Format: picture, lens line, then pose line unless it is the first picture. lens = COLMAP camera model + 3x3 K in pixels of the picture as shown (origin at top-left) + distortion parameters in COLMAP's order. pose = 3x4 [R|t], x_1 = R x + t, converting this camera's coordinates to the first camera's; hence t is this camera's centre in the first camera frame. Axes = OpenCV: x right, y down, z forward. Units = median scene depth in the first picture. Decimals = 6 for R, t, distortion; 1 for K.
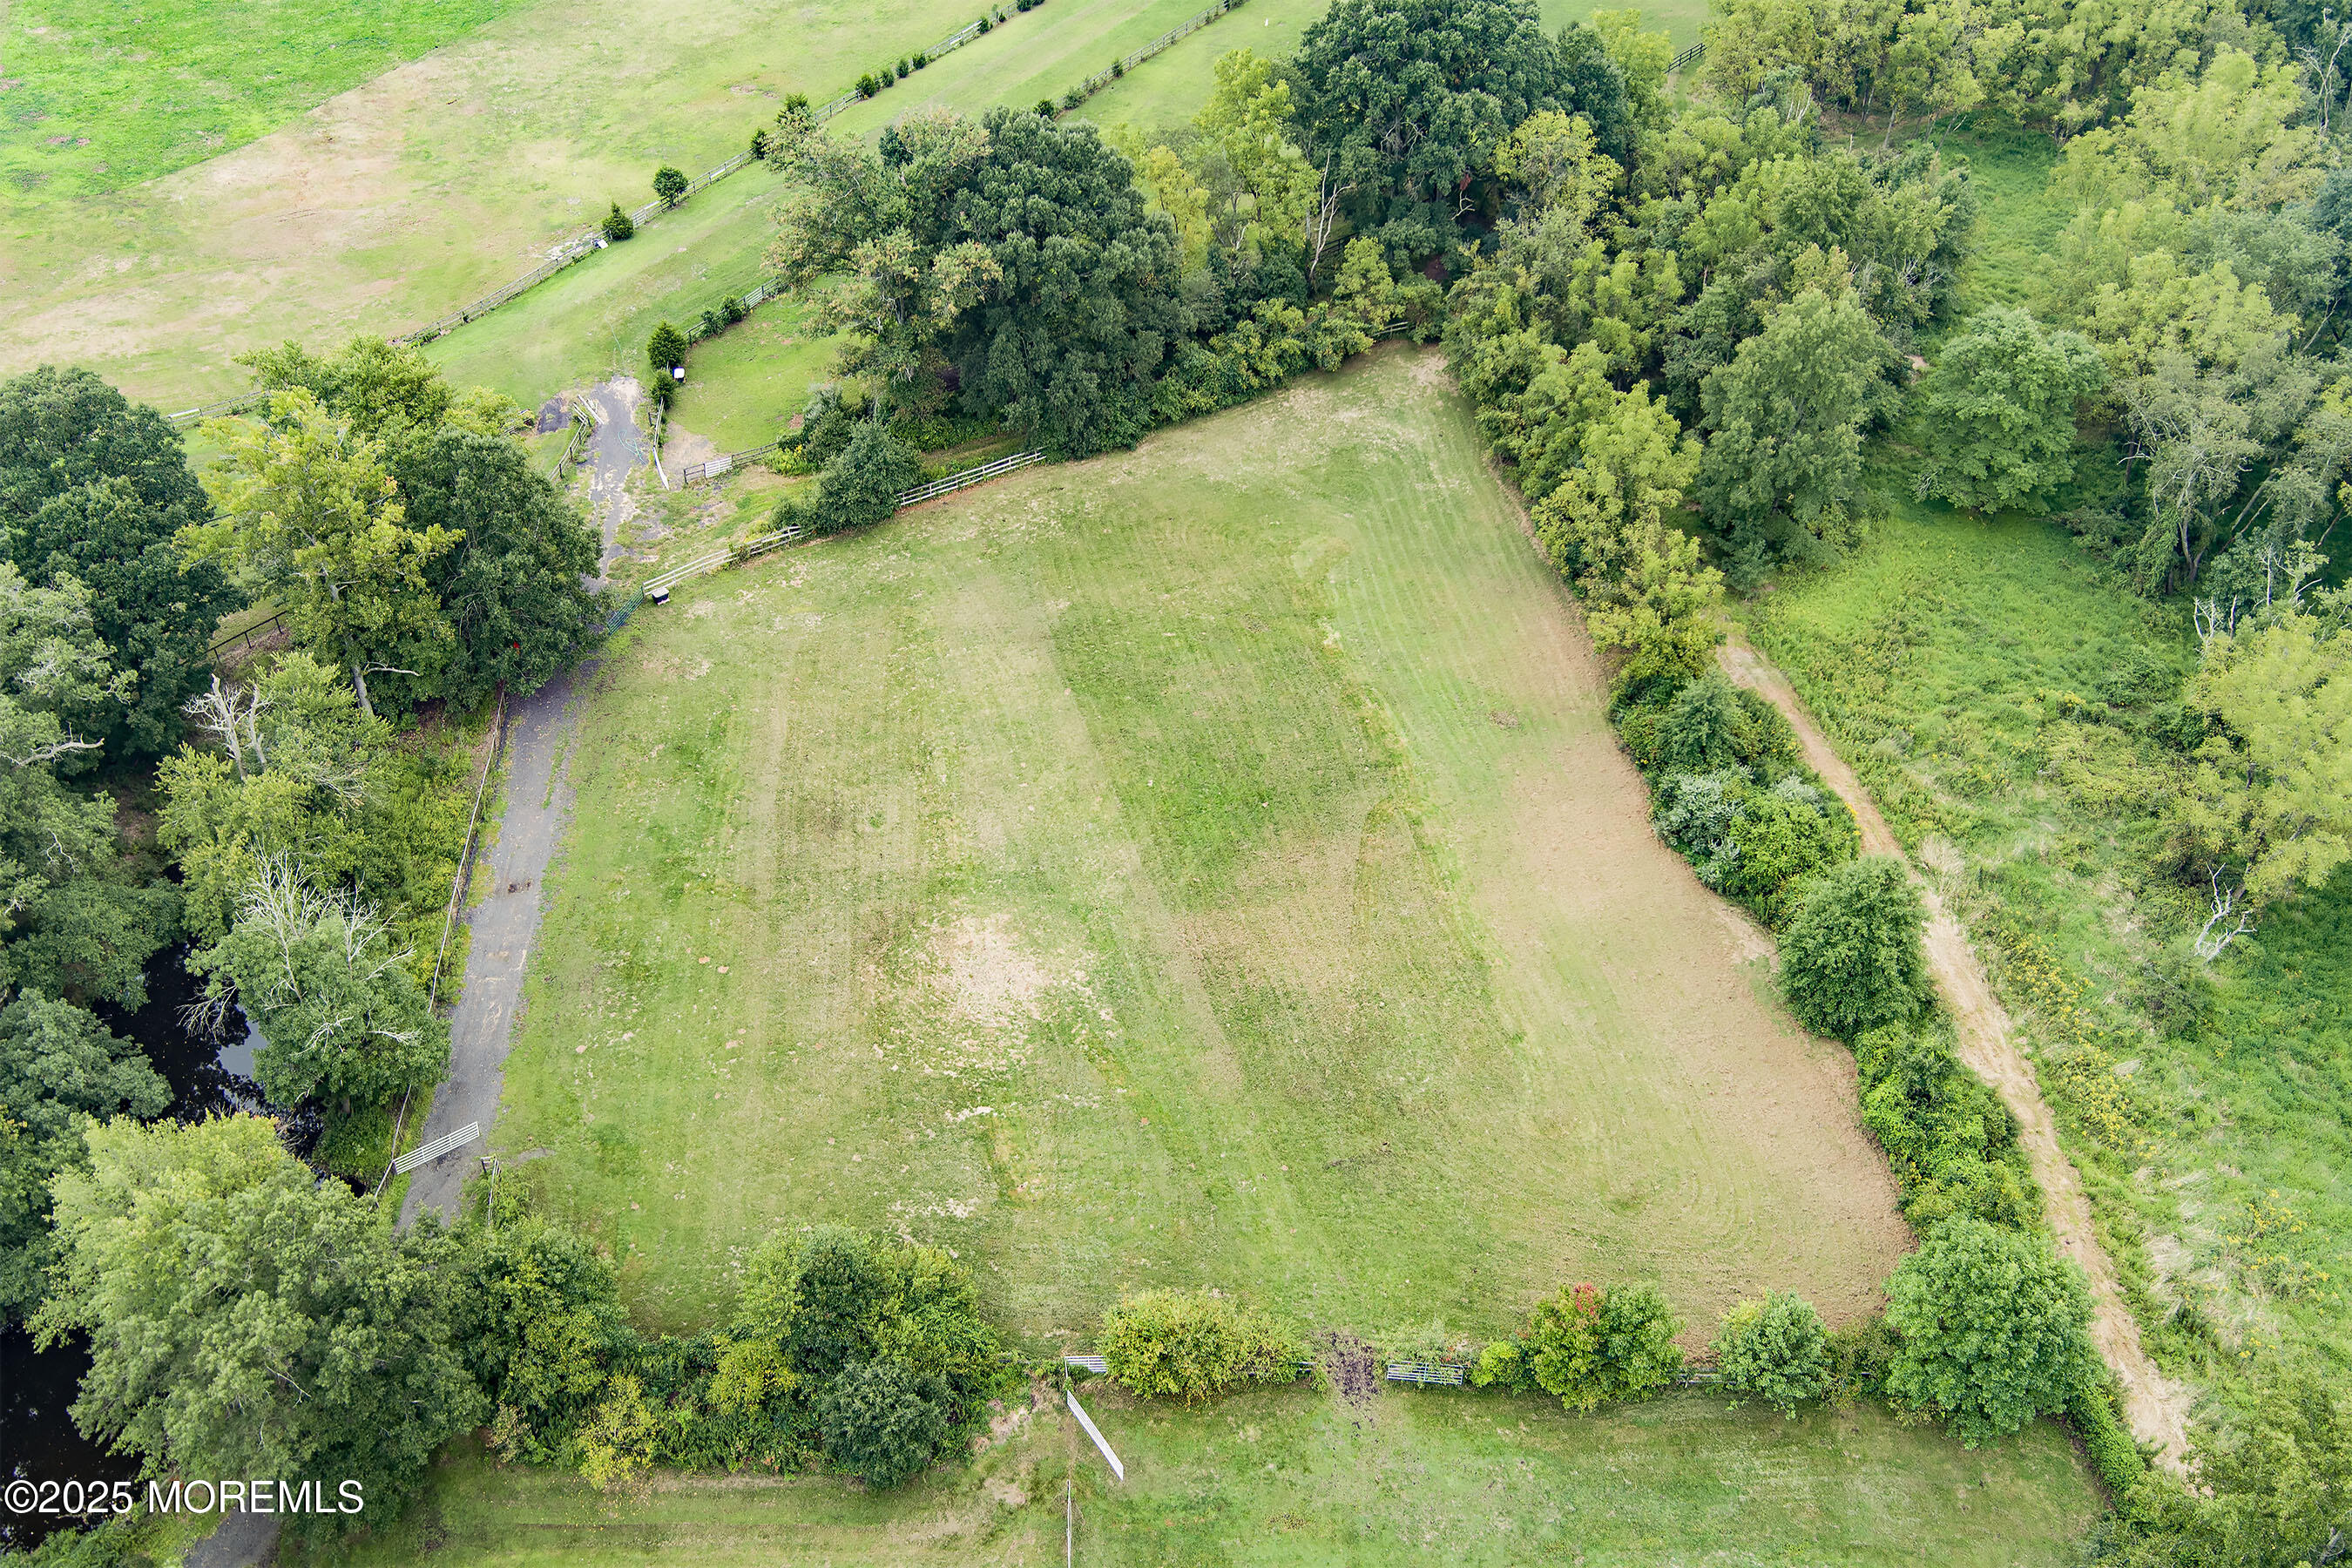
lens RADIAL K [[1835.1, 0, 1085.7], [0, 1835.1, 697.2], [0, 0, 1]] dist [-0.005689, 0.001662]
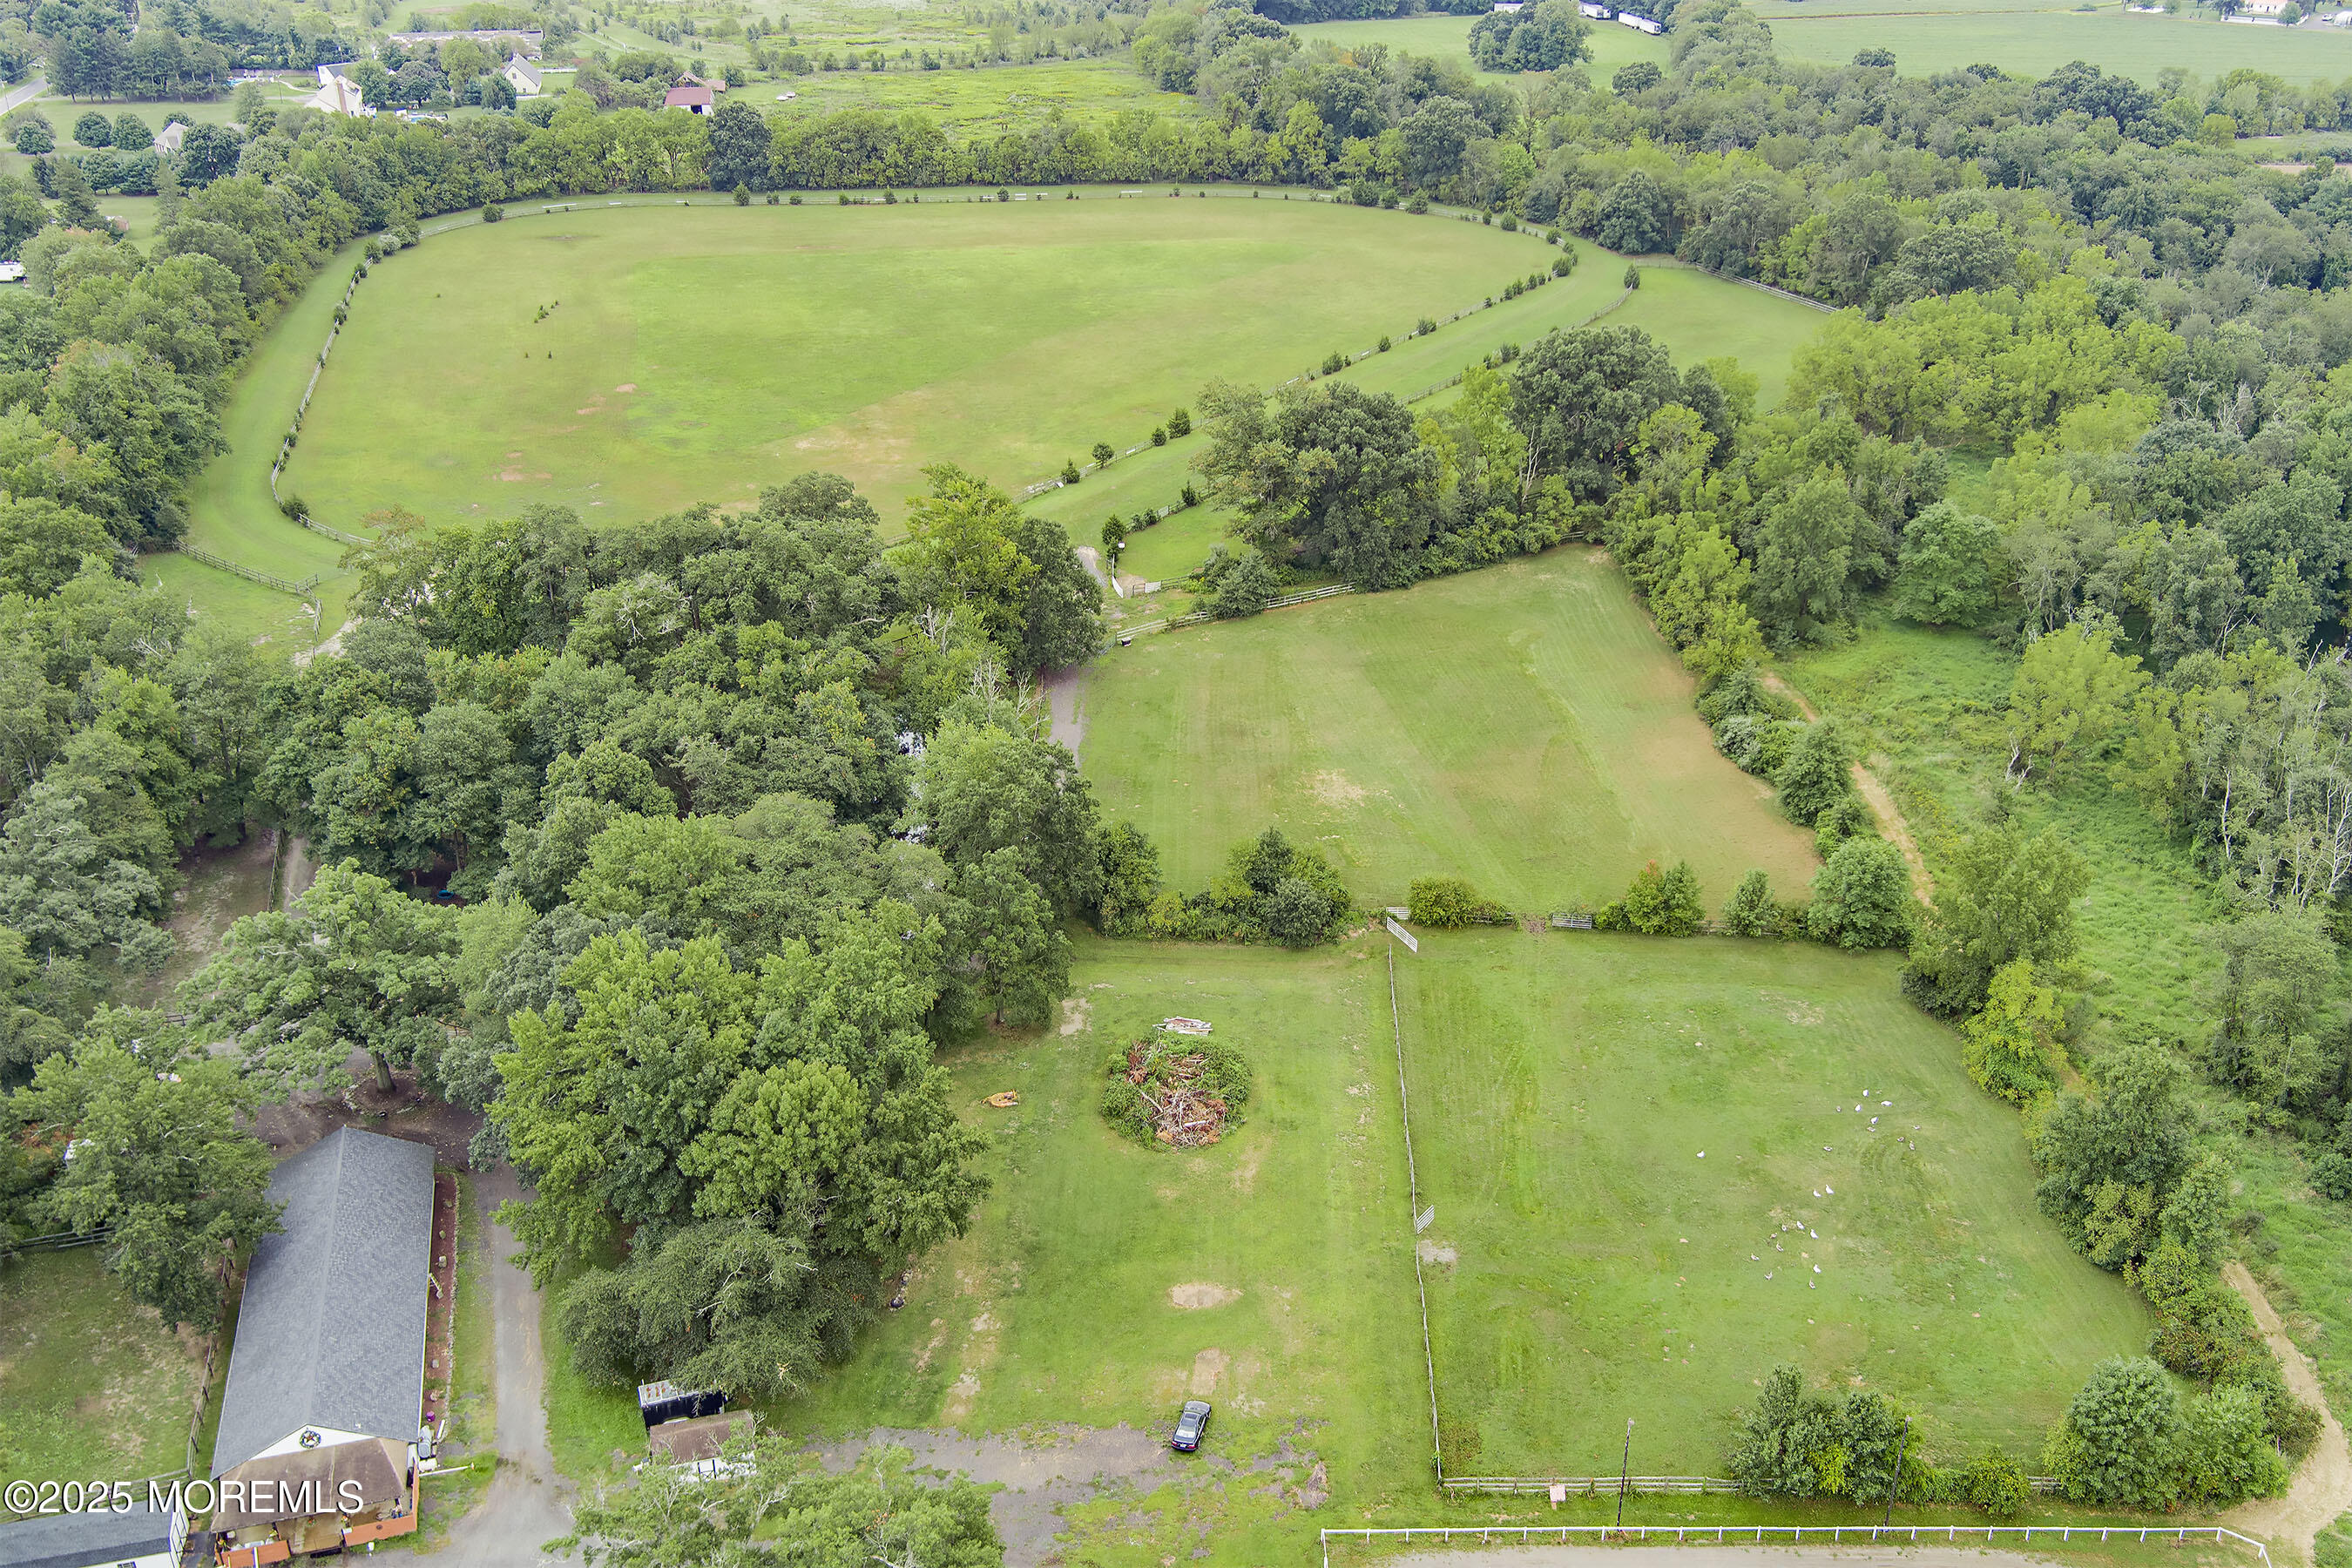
lens RADIAL K [[1964.0, 0, 1223.0], [0, 1964.0, 845.6], [0, 0, 1]] dist [-0.011746, -0.005540]
pose [[0.998773, 0.032828, -0.037069, -0.068873], [-0.039594, 0.979039, -0.199785, 0.455755], [0.029733, 0.201008, 0.979138, -0.670445]]
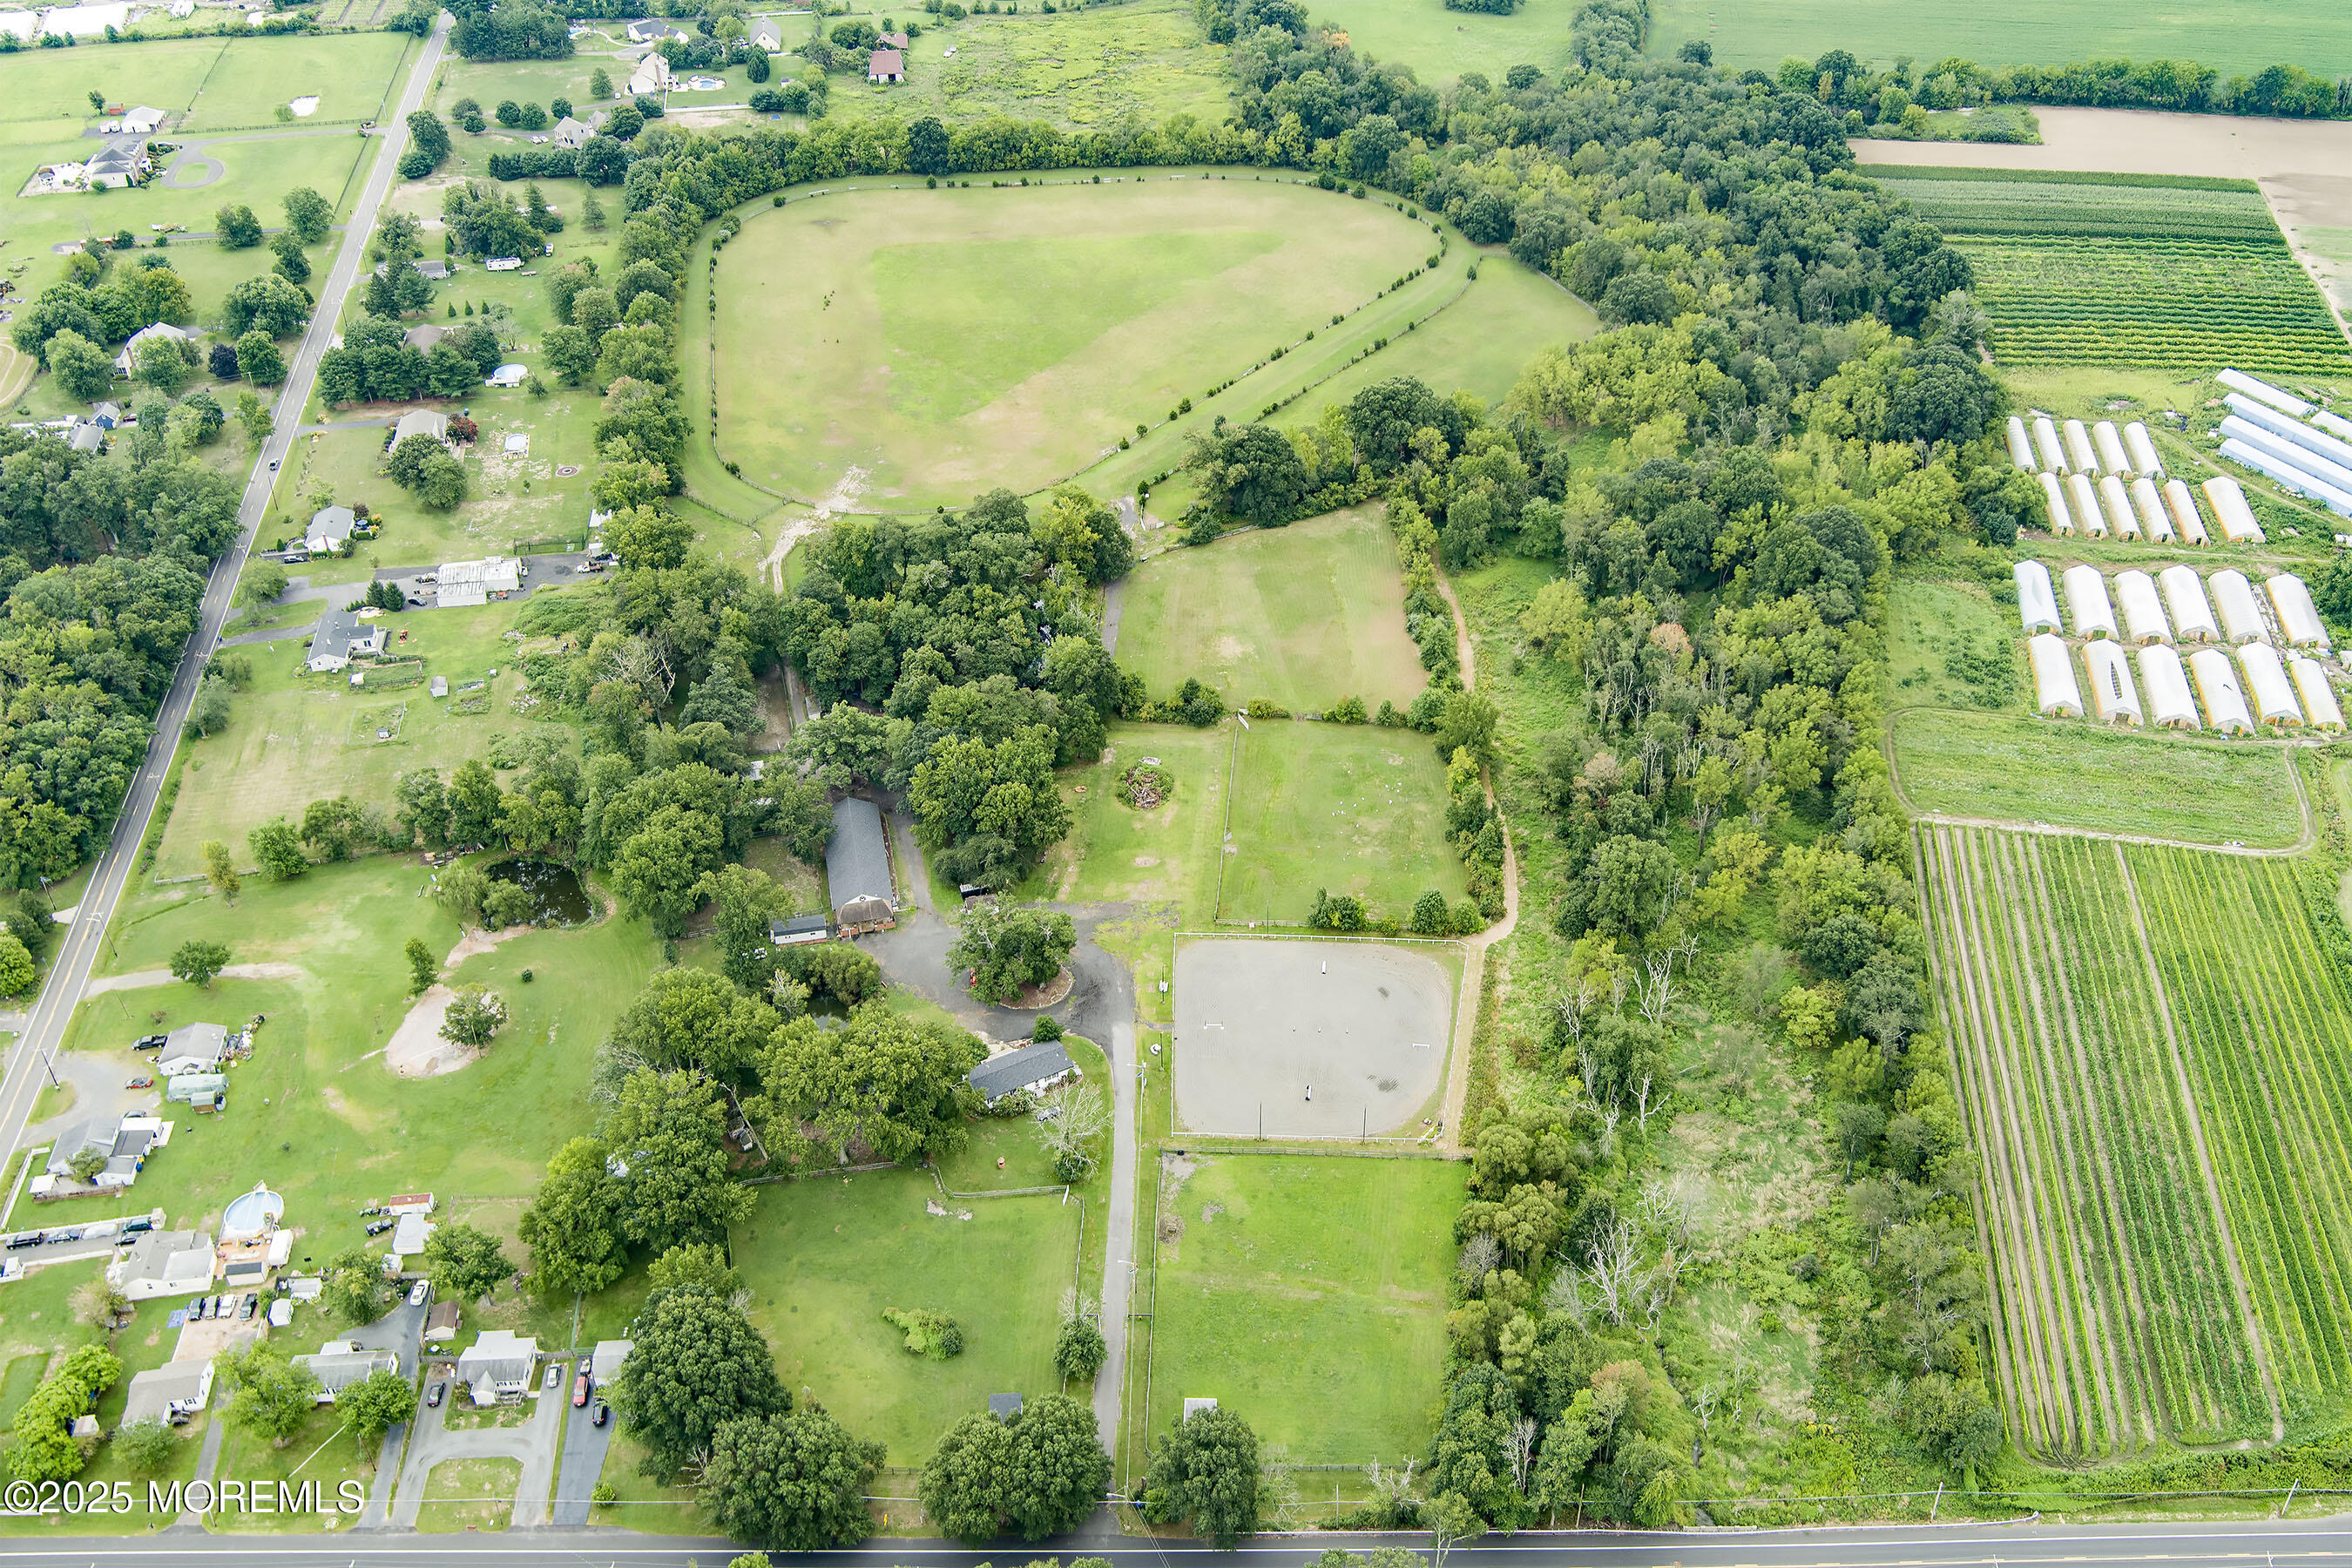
lens RADIAL K [[1955.3, 0, 1268.0], [0, 1955.3, 719.3], [0, 0, 1]] dist [-0.006789, -0.015679]
pose [[0.996175, 0.058425, -0.064972, 0.250073], [-0.062037, 0.996554, -0.055051, 0.418457], [0.061532, 0.058871, 0.996367, -2.556399]]
